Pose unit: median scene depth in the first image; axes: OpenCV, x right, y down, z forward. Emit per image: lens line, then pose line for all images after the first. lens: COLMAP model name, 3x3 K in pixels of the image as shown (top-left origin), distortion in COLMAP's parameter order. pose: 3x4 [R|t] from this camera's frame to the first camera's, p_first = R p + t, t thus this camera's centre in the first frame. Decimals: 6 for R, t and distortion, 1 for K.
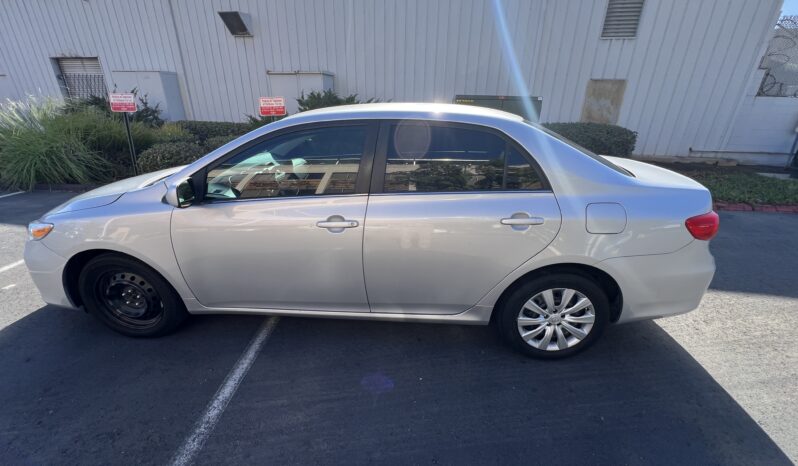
lens RADIAL K [[305.6, 0, 399.0], [0, 305.6, 233.0], [0, 0, 1]] dist [-0.001614, -0.000259]
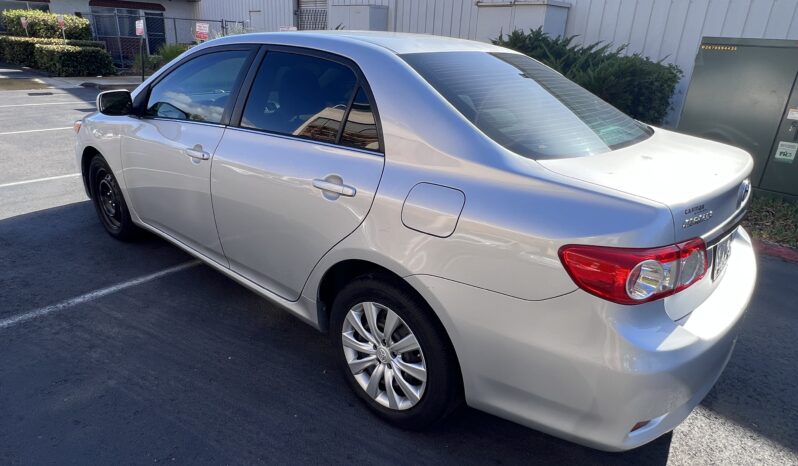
lens RADIAL K [[474.9, 0, 399.0], [0, 474.9, 233.0], [0, 0, 1]] dist [-0.004881, -0.000733]
pose [[0.802726, 0.245969, -0.543259, 1.025966], [-0.266275, 0.962958, 0.042544, -0.020411], [0.533600, 0.110505, 0.838487, 0.135984]]
